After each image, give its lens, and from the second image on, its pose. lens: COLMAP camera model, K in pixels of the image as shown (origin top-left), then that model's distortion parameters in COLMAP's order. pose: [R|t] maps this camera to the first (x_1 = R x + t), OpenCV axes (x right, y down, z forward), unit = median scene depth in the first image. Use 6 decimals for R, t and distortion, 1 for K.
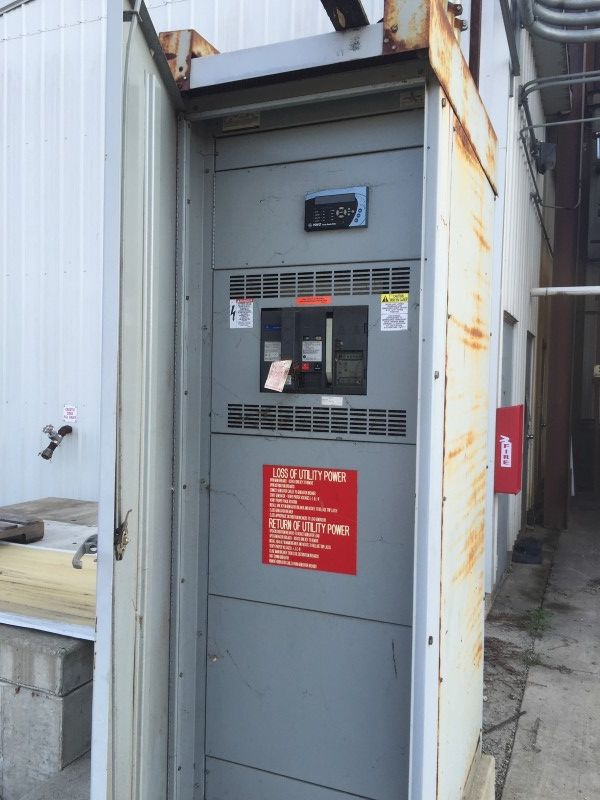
lens RADIAL K [[692.7, 0, 300.4], [0, 692.7, 401.2], [0, 0, 1]] dist [0.052465, -0.004088]
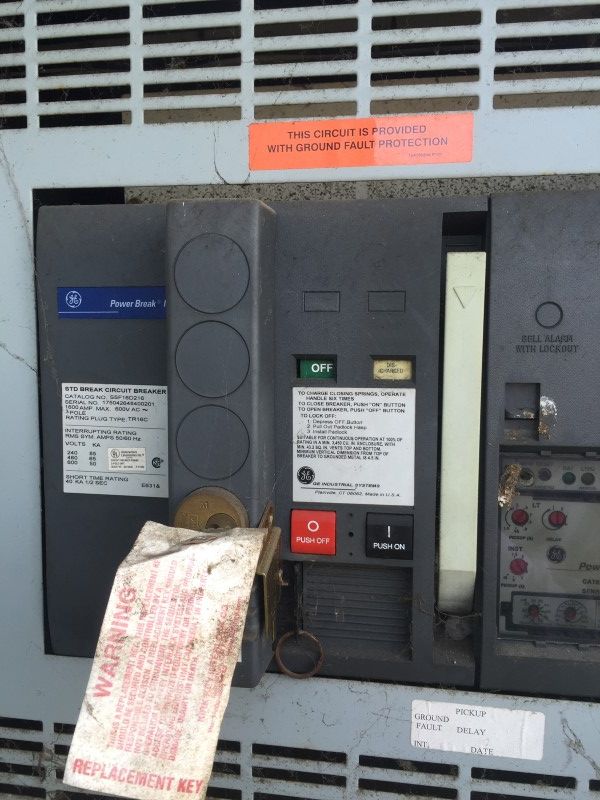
lens RADIAL K [[692.7, 0, 299.5], [0, 692.7, 398.1], [0, 0, 1]] dist [0.052465, -0.004088]
pose [[0.967686, -0.036849, 0.249450, -0.038641], [0.017599, 0.996722, 0.078963, -0.098041], [-0.251542, -0.072022, 0.965163, 0.841130]]
